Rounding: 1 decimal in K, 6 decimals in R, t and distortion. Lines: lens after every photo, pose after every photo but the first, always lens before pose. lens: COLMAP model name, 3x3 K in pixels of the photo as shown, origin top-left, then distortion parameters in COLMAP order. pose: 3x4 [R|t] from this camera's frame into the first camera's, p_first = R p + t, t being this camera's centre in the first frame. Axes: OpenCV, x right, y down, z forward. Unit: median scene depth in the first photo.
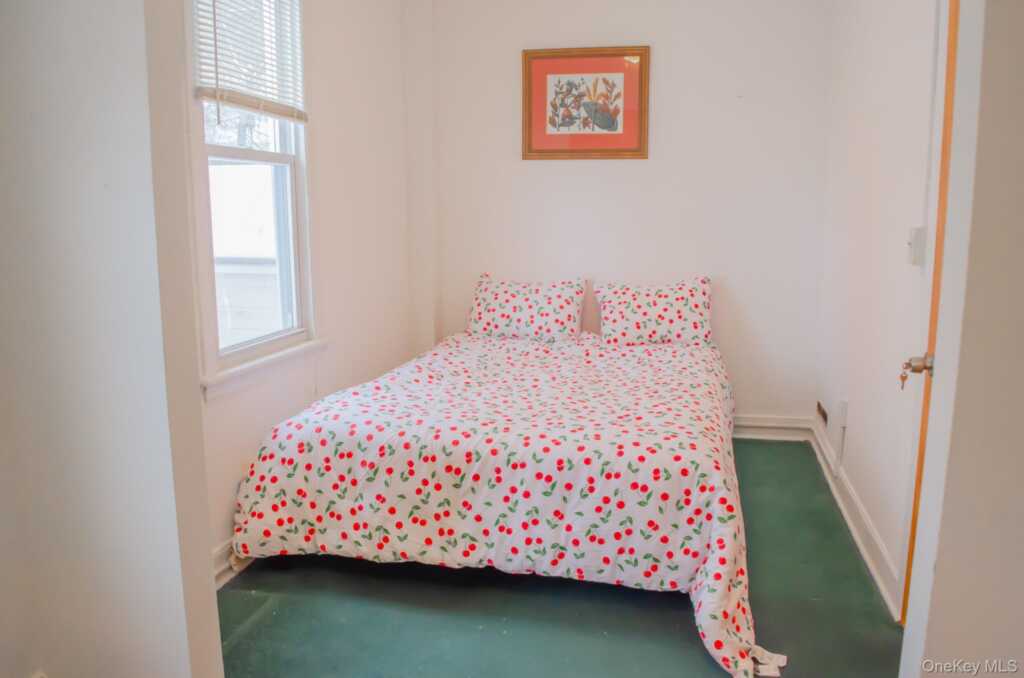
lens RADIAL K [[805.0, 0, 512.0], [0, 805.0, 339.0], [0, 0, 1]] dist [-0.079310, 0.001353]
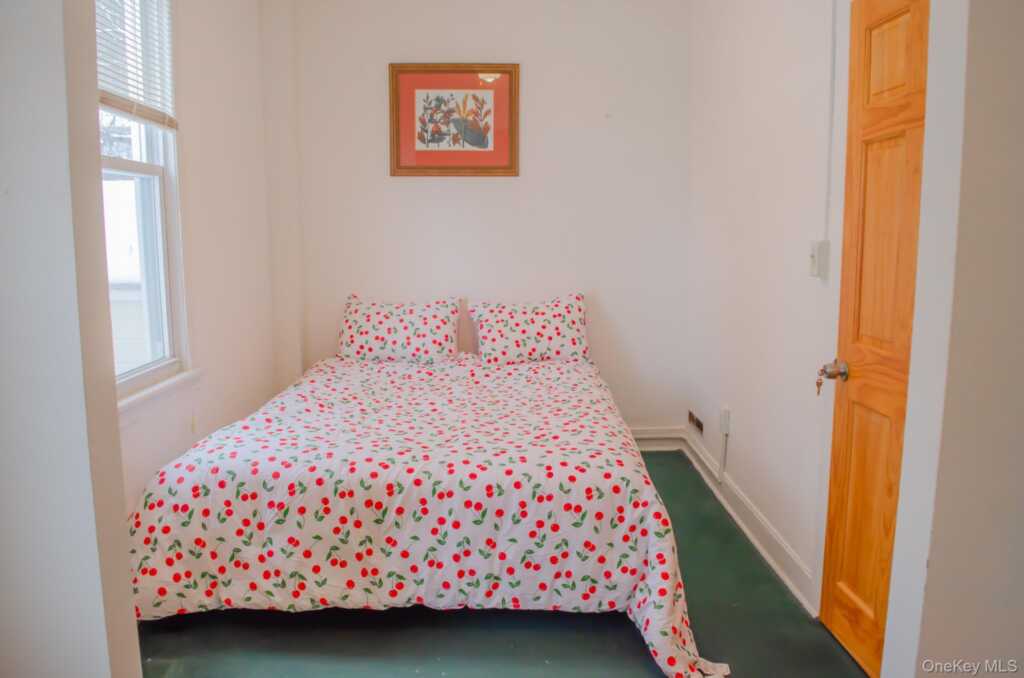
lens RADIAL K [[800.6, 0, 514.8], [0, 800.6, 345.2], [0, 0, 1]] dist [-0.079272, 0.002364]
pose [[0.972904, -0.032311, 0.228942, -0.114911], [0.036404, 0.999244, -0.013675, -0.002311], [-0.228327, 0.021639, 0.973344, 0.060575]]
